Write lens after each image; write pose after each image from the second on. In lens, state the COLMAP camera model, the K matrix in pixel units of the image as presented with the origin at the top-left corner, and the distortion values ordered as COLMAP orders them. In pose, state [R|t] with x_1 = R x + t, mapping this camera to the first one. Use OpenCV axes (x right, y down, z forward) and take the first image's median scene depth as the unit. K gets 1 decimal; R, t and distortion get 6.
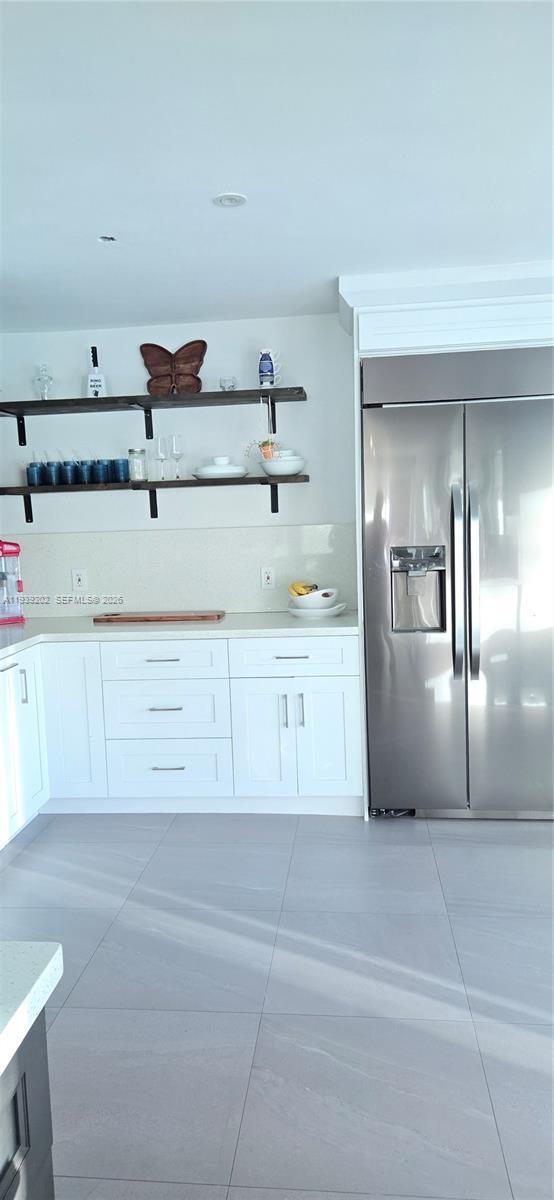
lens RADIAL K [[791.4, 0, 286.2], [0, 791.4, 598.4], [0, 0, 1]] dist [0.090736, -0.092829]
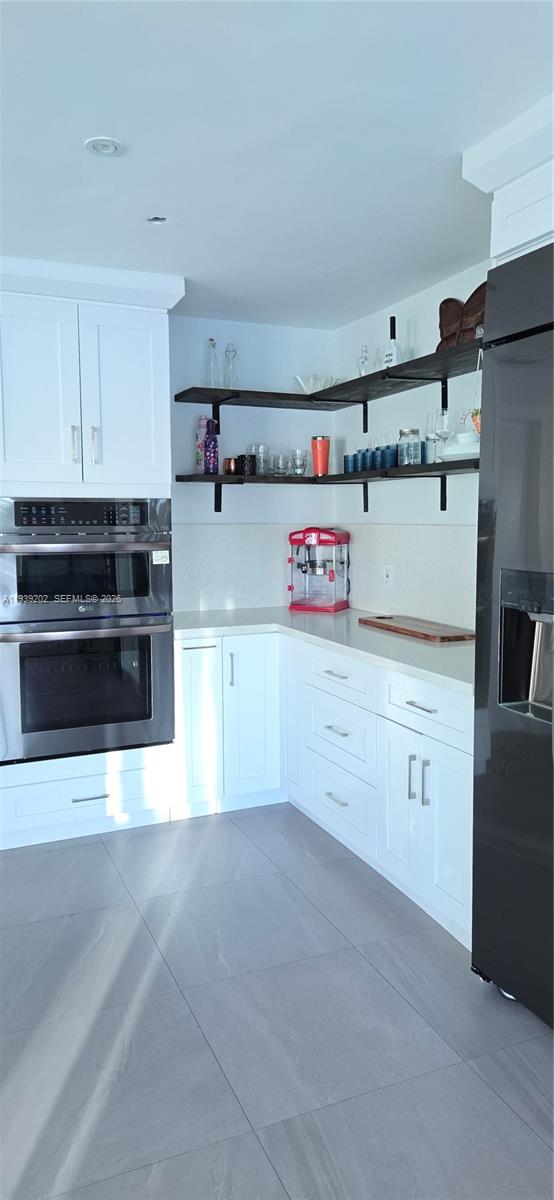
lens RADIAL K [[791.4, 0, 286.2], [0, 791.4, 598.4], [0, 0, 1]] dist [0.090736, -0.092829]
pose [[0.493737, 0.126872, -0.860307, 0.506172], [-0.104958, 0.990762, 0.085875, -0.067521], [0.863254, 0.047896, 0.502492, 0.463769]]
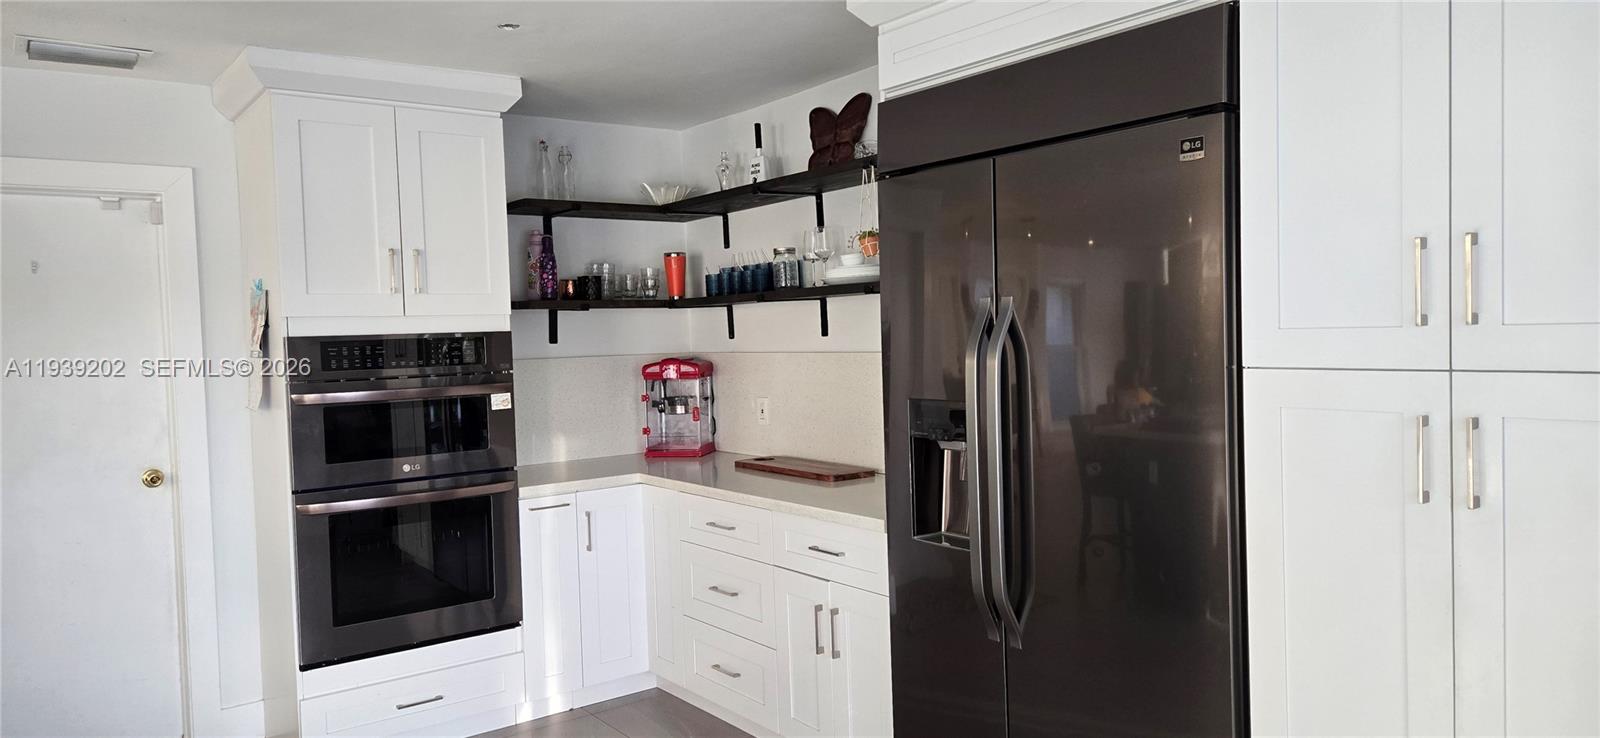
lens RADIAL K [[1049.2, 0, 798.8], [0, 1049.2, 382.2], [0, 0, 1]] dist [0.077353, -0.070197]
pose [[0.669118, 0.053694, -0.741214, 0.582155], [-0.069941, 0.997509, 0.009122, -0.068384], [0.739858, 0.045738, 0.671207, 0.333370]]
